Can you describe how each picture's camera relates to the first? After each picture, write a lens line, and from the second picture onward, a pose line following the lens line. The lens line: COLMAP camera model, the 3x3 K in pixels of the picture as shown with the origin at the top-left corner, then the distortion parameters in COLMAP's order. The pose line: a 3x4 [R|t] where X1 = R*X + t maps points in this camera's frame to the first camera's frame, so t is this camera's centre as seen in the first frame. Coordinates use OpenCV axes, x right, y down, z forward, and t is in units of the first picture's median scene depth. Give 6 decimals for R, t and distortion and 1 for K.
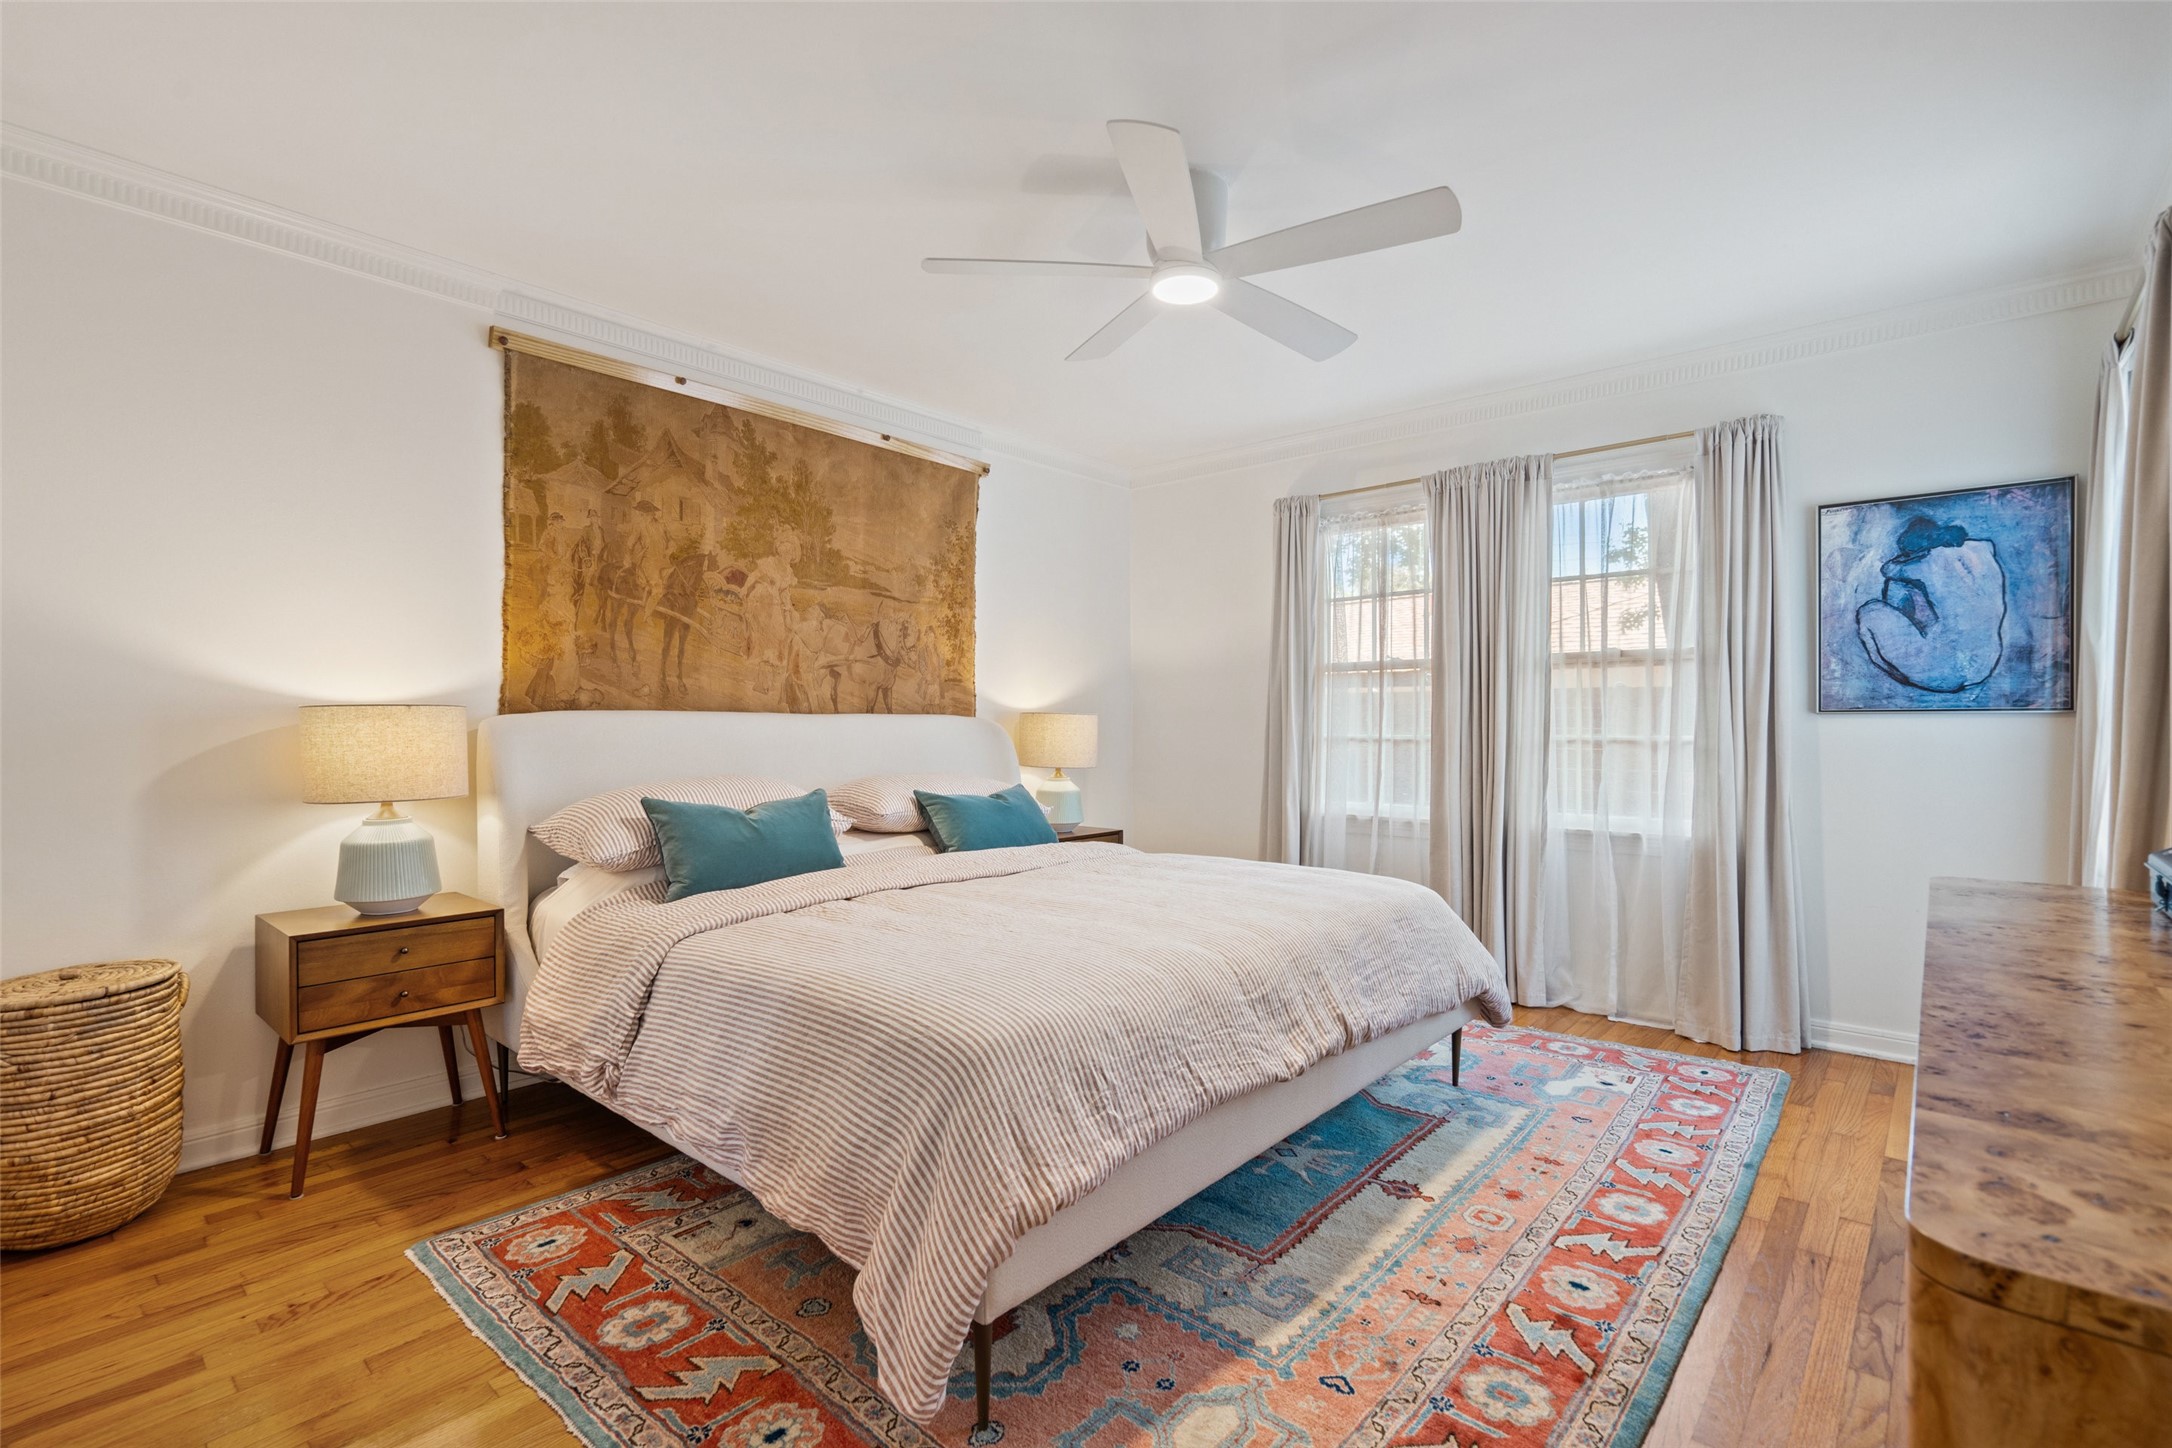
lens RADIAL K [[999.1, 0, 1086.0], [0, 999.1, 724.0], [0, 0, 1]] dist [-0.013147, 0.000230]
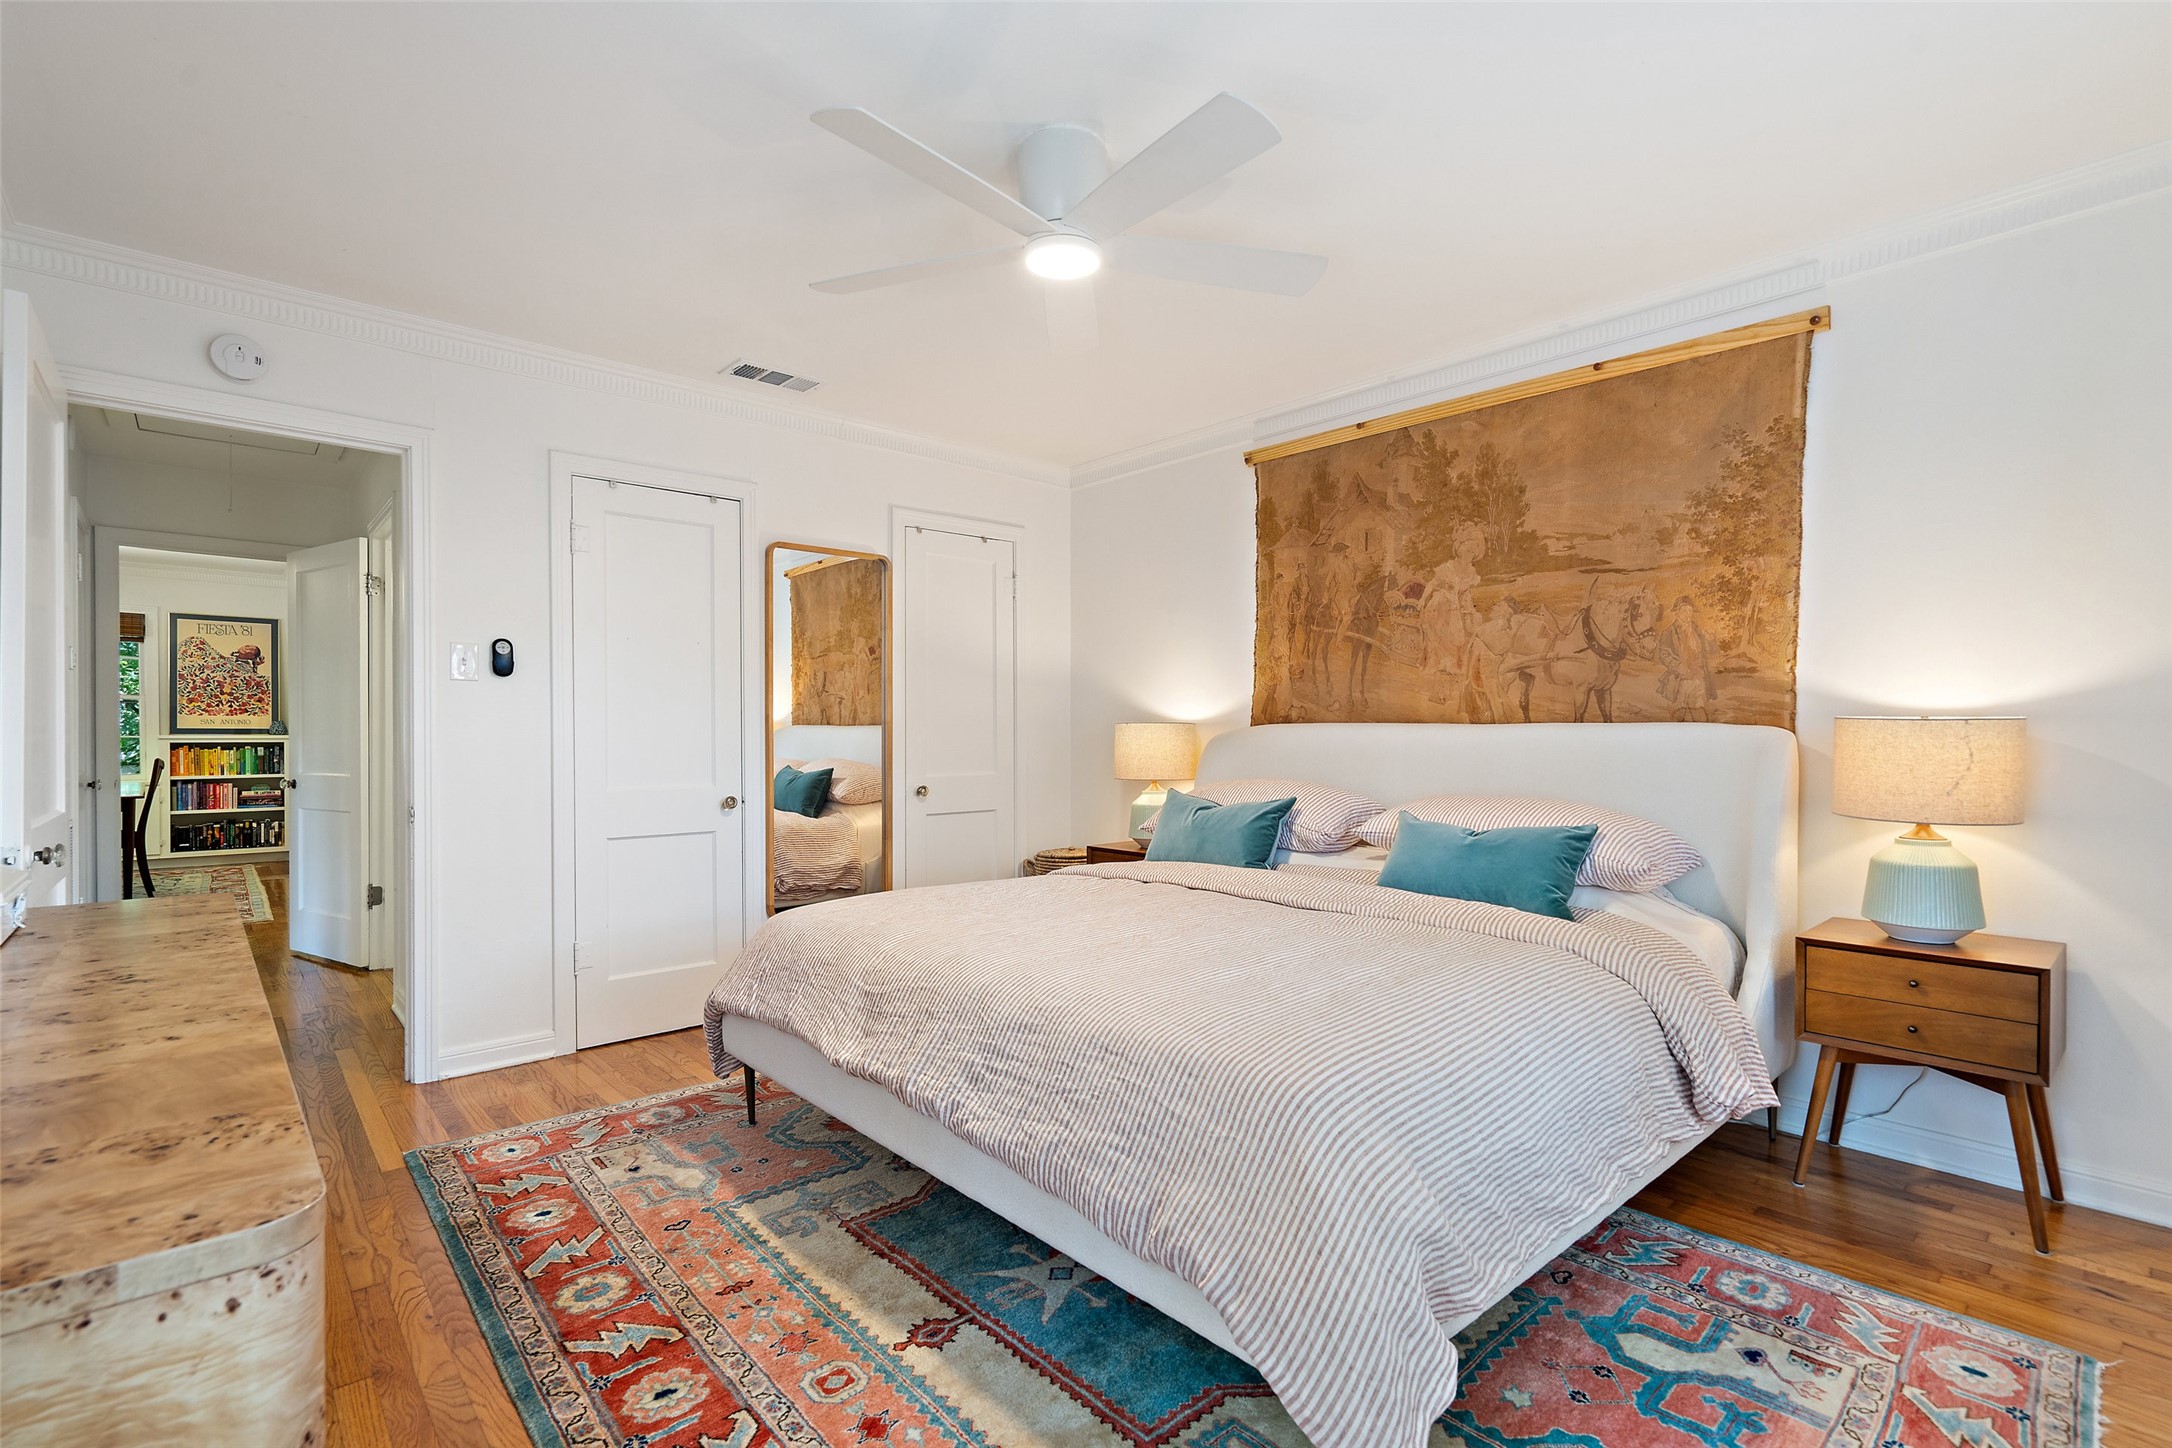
lens RADIAL K [[1019.7, 0, 1083.0], [0, 1019.7, 723.6], [0, 0, 1]] dist [-0.009837, 0.001327]
pose [[-0.139979, -0.008973, -0.990114, 0.712075], [-0.003249, 0.999958, -0.008603, -0.001550], [0.990149, 0.002013, -0.140002, 0.799521]]
